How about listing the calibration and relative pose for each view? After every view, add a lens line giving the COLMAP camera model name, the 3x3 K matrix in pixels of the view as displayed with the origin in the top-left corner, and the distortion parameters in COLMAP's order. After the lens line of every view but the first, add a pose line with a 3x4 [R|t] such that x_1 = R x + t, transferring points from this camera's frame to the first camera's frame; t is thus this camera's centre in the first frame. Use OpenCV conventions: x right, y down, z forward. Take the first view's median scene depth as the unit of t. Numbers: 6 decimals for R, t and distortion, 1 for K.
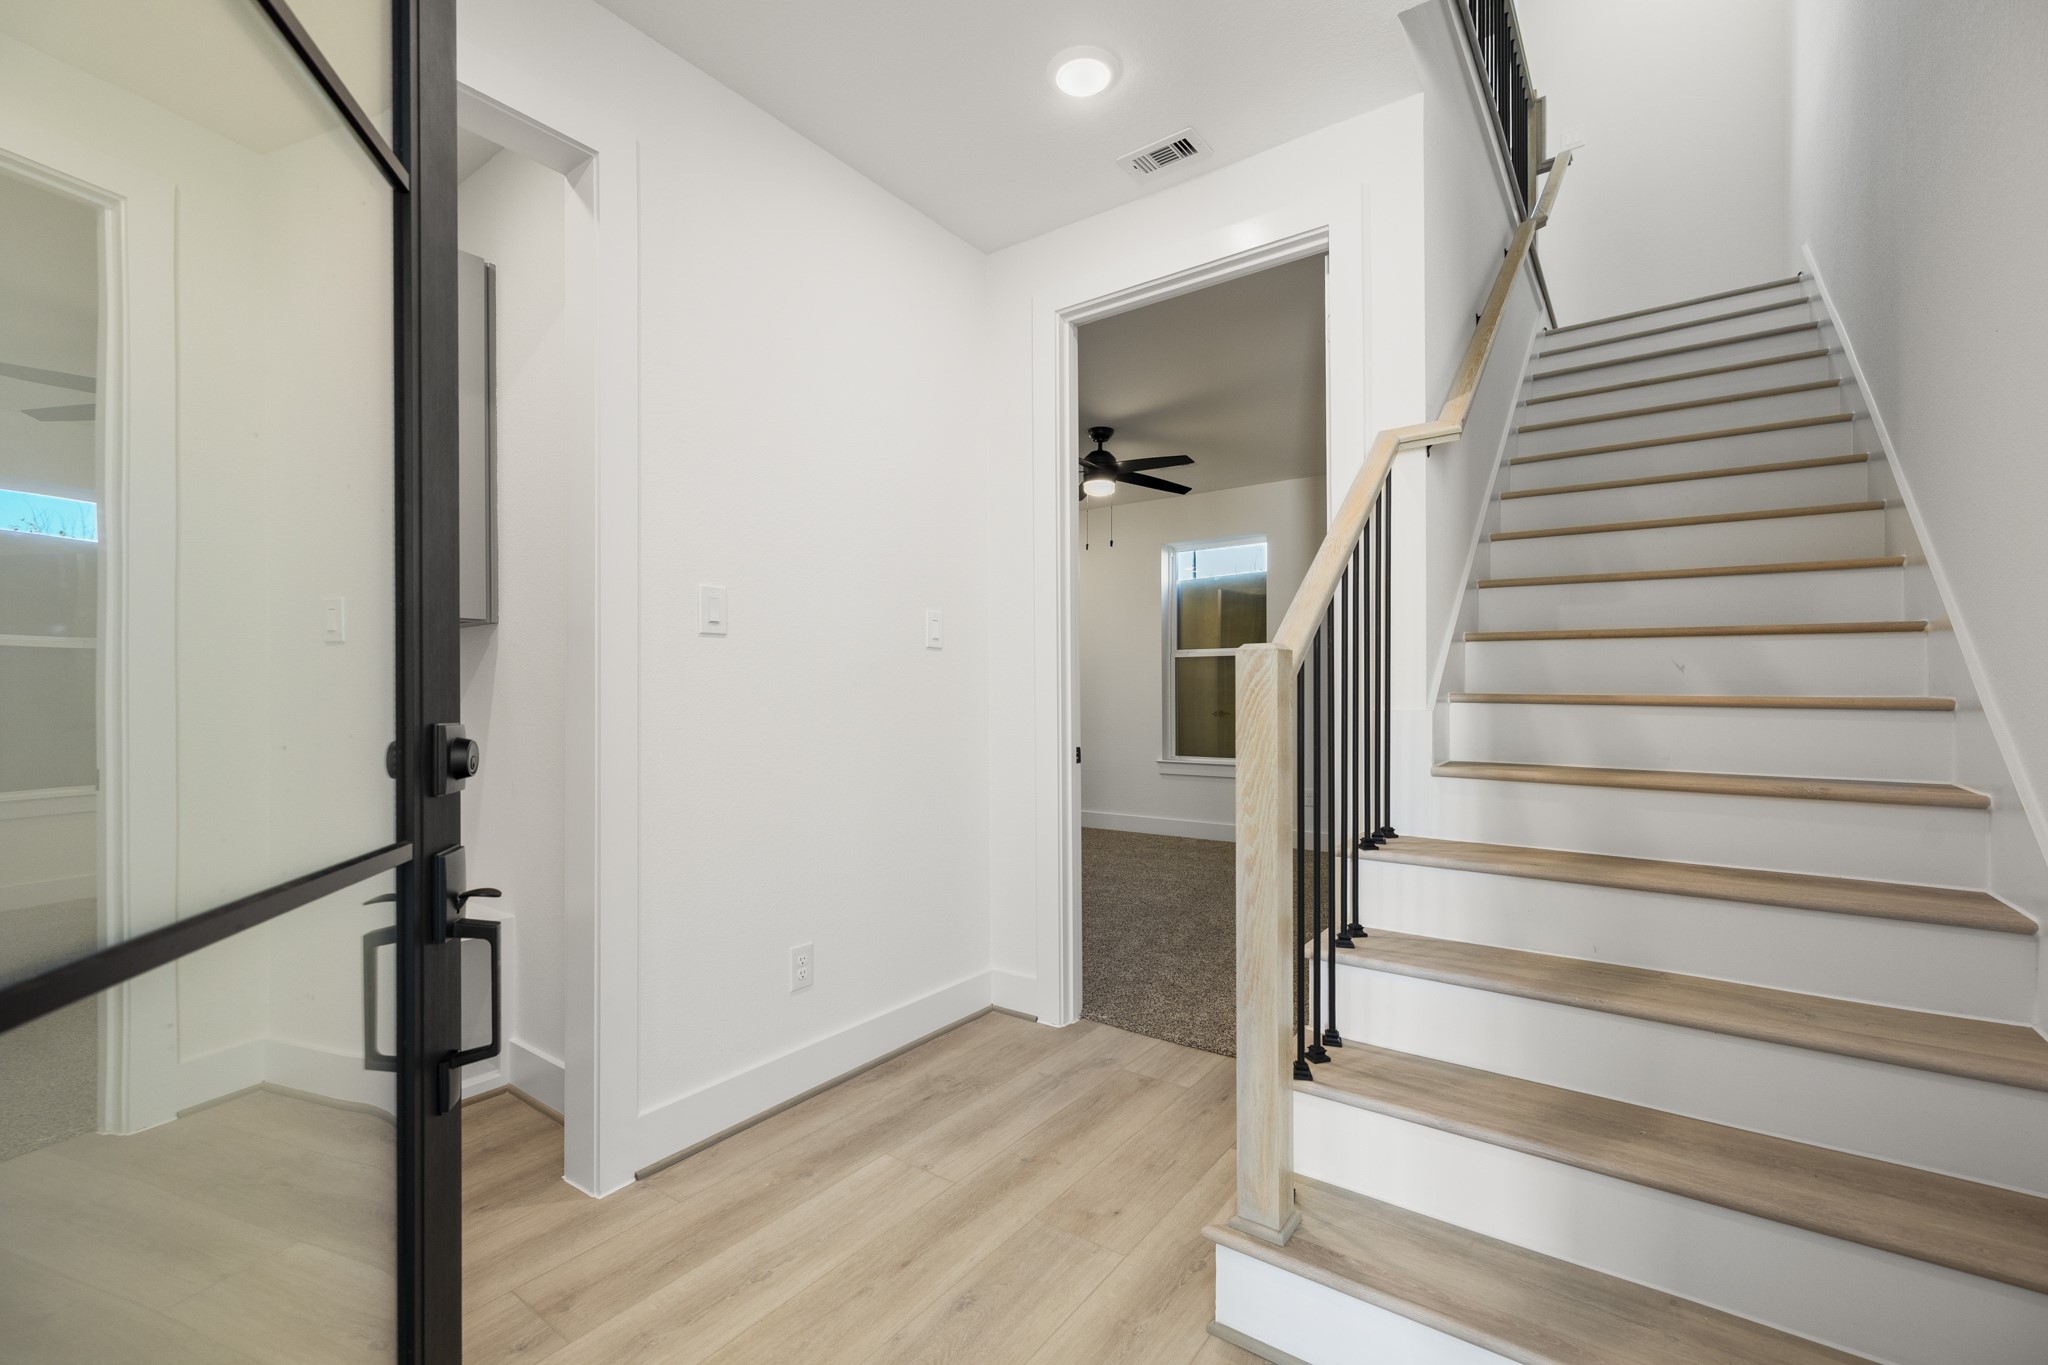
lens RADIAL K [[869.6, 0, 1014.9], [0, 869.6, 688.5], [0, 0, 1]] dist [0.005234, -0.000131]
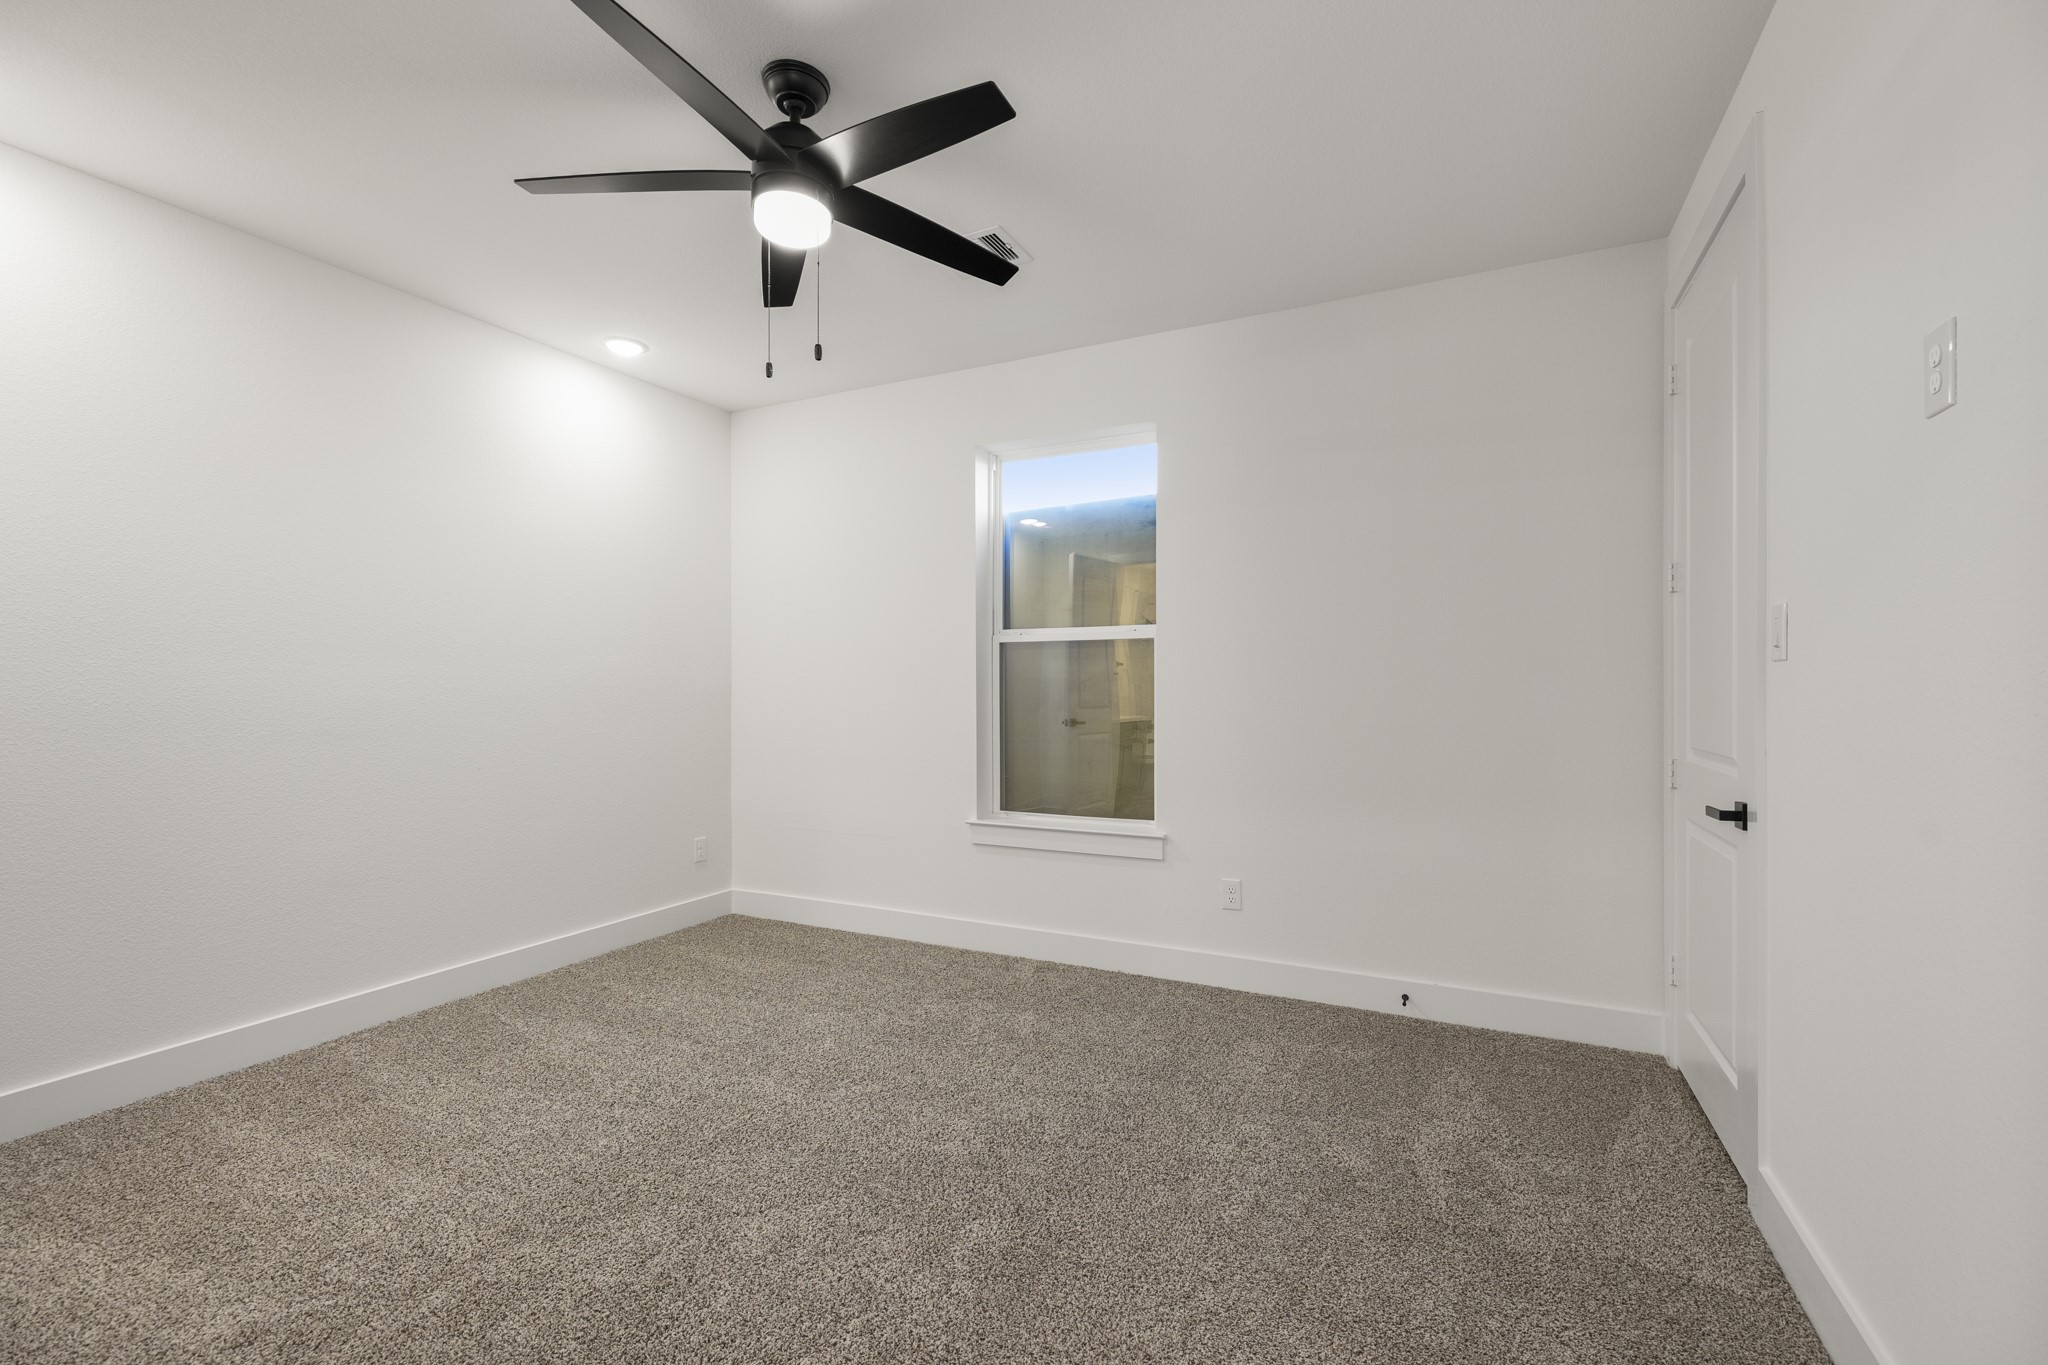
lens RADIAL K [[869.6, 0, 1024.9], [0, 869.6, 680.0], [0, 0, 1]] dist [0.005234, -0.000131]
pose [[0.983818, 0.000310, 0.179170, 0.097234], [-0.000418, 1.000000, 0.000565, -0.011063], [-0.179169, -0.000631, 0.983818, 0.425480]]
